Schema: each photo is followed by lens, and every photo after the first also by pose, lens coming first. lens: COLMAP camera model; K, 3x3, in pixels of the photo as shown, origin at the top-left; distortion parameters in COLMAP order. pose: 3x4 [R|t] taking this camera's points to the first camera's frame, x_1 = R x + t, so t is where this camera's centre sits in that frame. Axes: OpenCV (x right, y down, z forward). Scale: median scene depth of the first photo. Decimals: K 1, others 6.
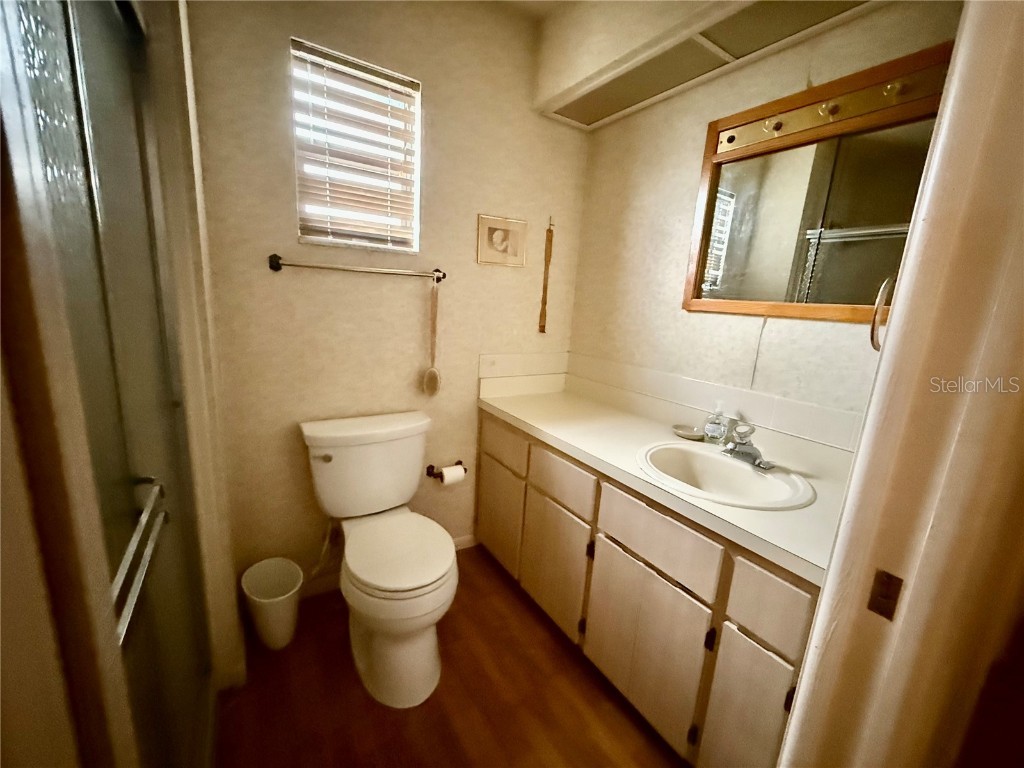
lens RADIAL K [[410.4, 0, 516.3], [0, 410.4, 382.4], [0, 0, 1]] dist [0.000367, -0.000309]
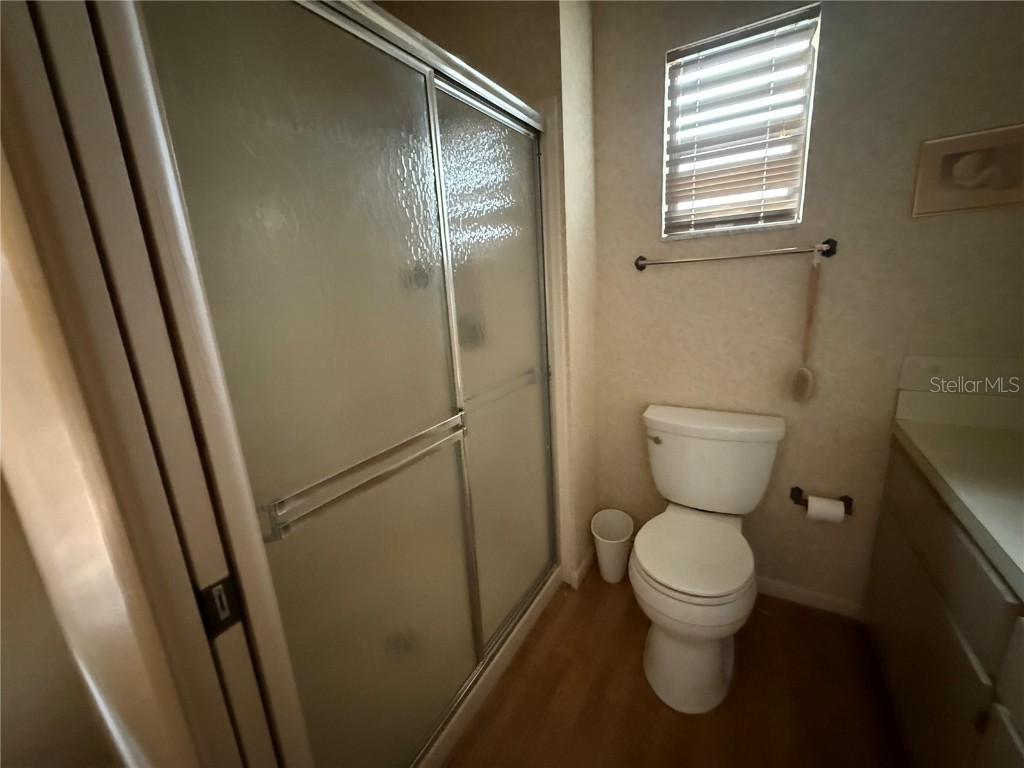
lens RADIAL K [[410.4, 0, 518.5], [0, 410.4, 385.4], [0, 0, 1]] dist [0.000367, -0.000309]
pose [[0.451212, 0.120329, -0.884267, 0.290815], [-0.099347, 0.991482, 0.084225, -0.012914], [0.886870, 0.049846, 0.459323, 0.161525]]
